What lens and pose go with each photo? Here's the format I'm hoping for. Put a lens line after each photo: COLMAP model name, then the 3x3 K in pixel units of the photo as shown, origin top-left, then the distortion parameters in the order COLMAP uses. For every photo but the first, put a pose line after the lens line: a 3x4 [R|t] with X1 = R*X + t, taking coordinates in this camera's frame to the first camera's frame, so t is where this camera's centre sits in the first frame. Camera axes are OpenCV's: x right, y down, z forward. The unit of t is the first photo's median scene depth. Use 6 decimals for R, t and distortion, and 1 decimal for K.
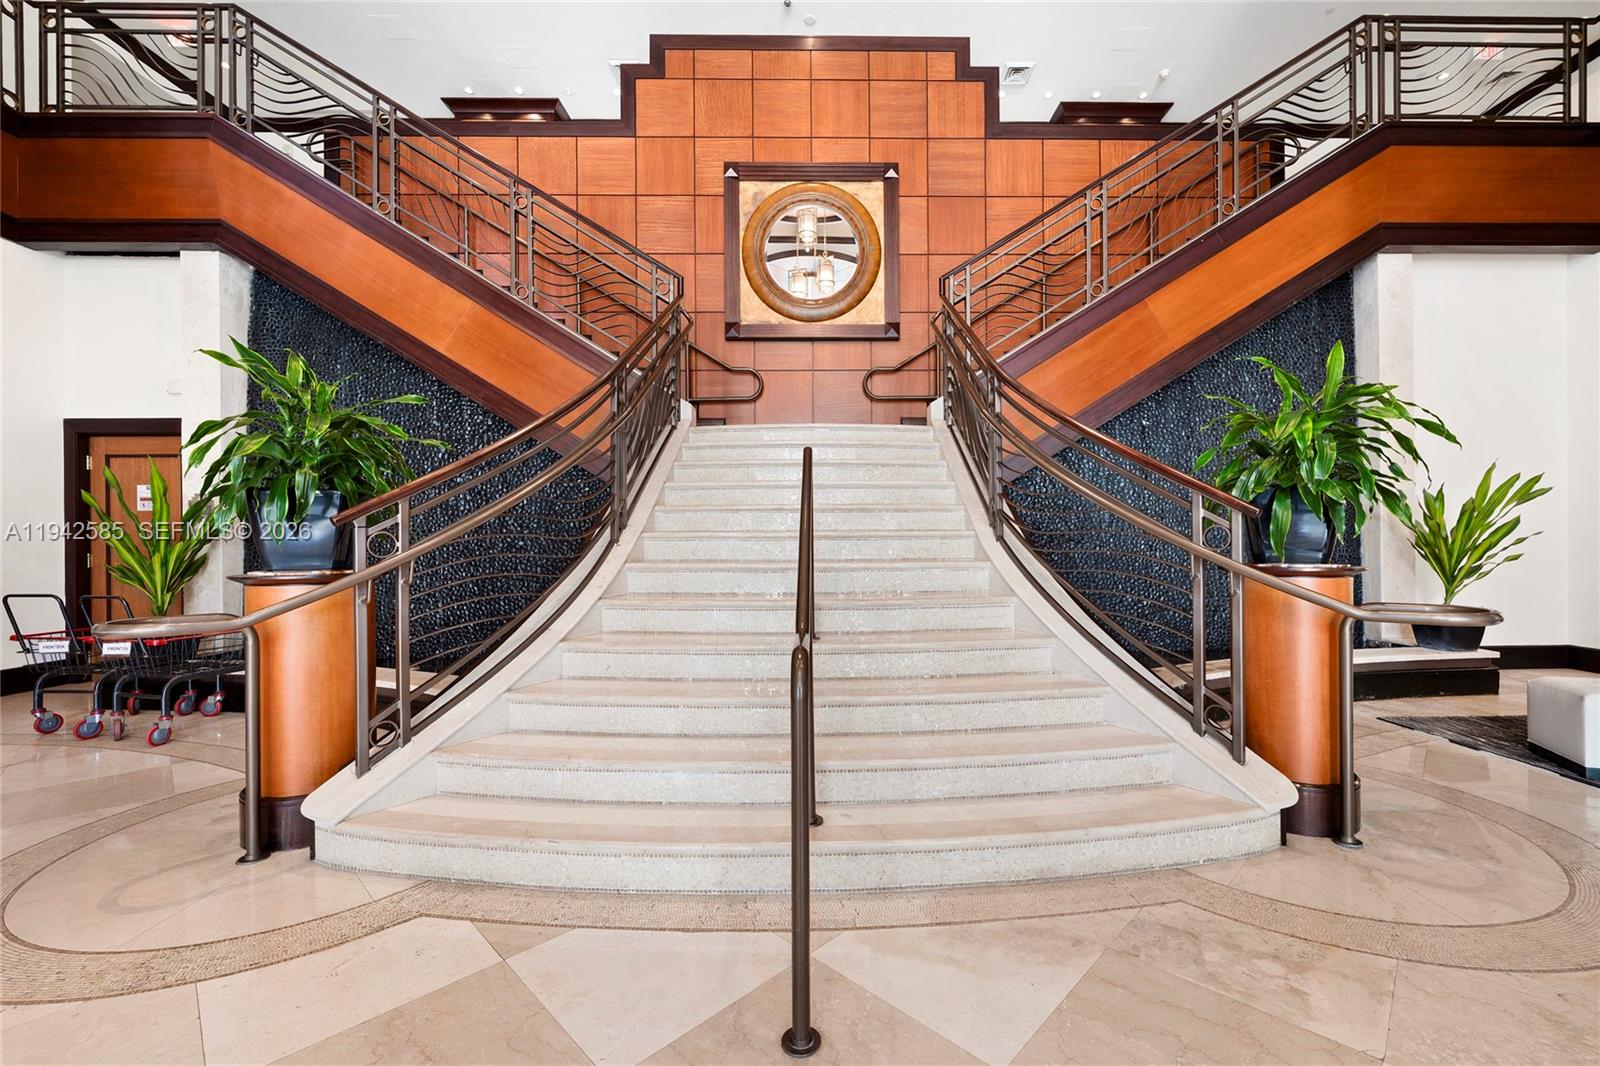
lens RADIAL K [[660.1, 0, 801.2], [0, 660.1, 540.5], [0, 0, 1]] dist [0.001464, -0.000060]
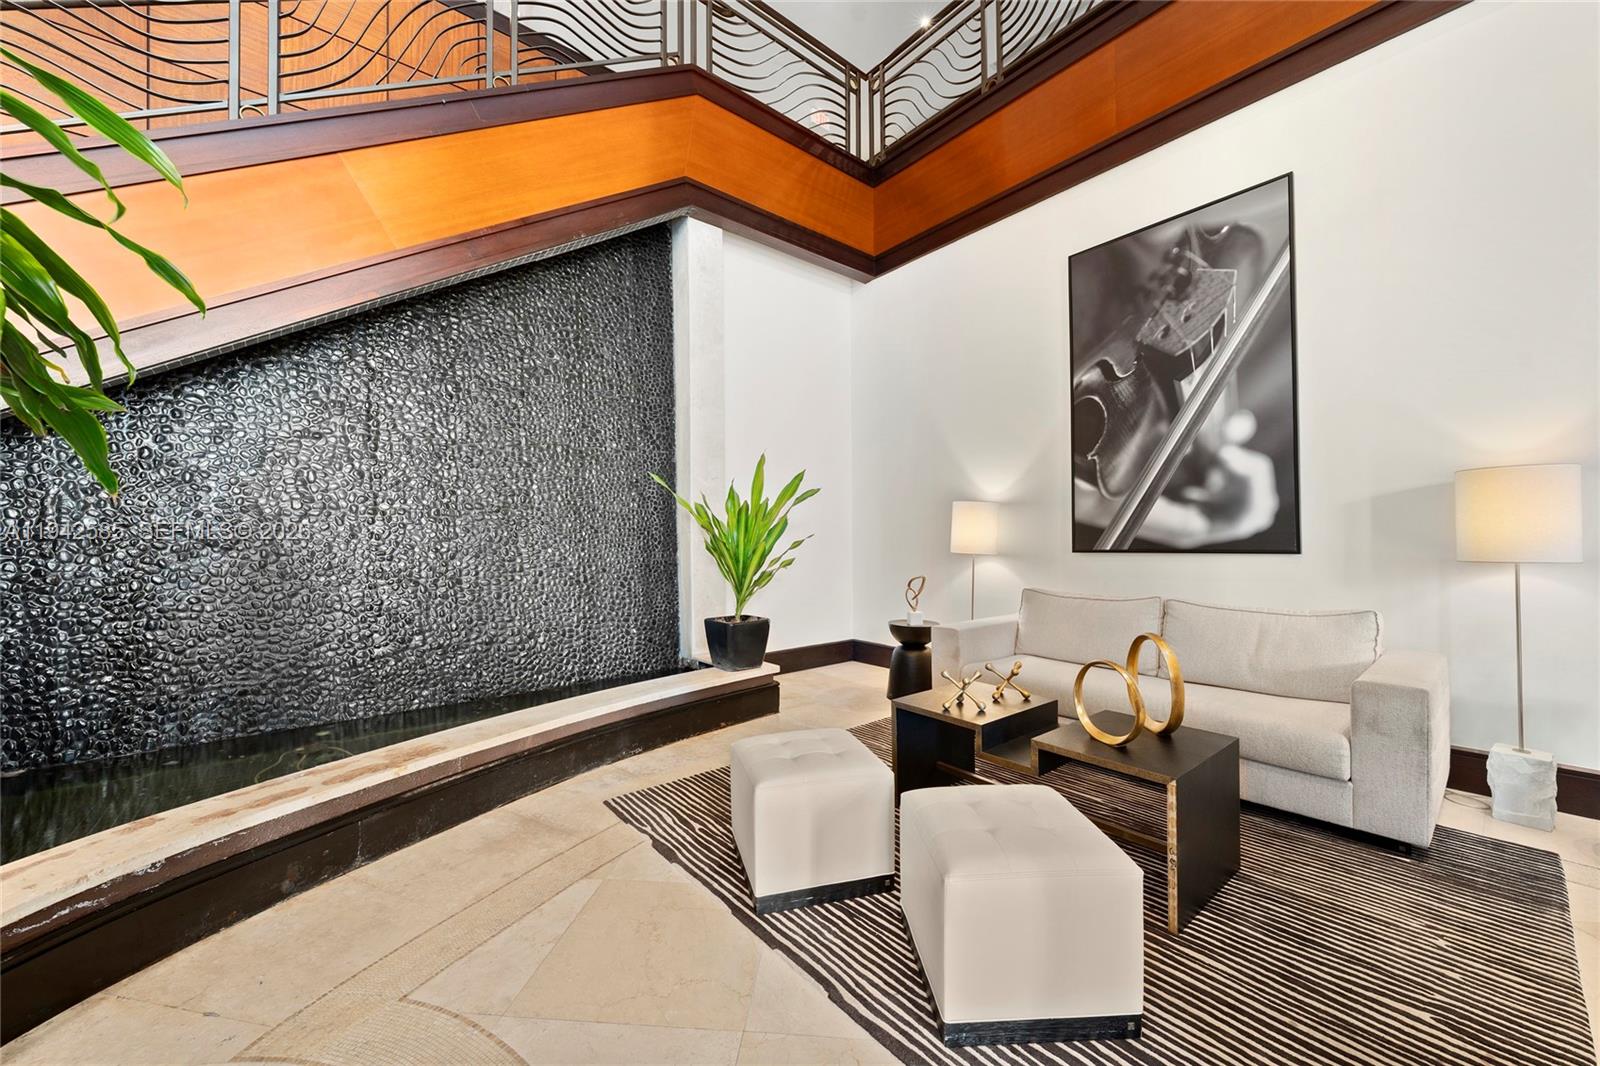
lens RADIAL K [[601.7, 0, 799.6], [0, 601.7, 532.7], [0, 0, 1]] dist [-0.000876, -0.000041]
pose [[0.786950, 0.008162, 0.616963, 0.505904], [0.002771, 0.999856, -0.016763, -0.001475], [-0.617011, 0.014901, 0.786813, 0.291386]]
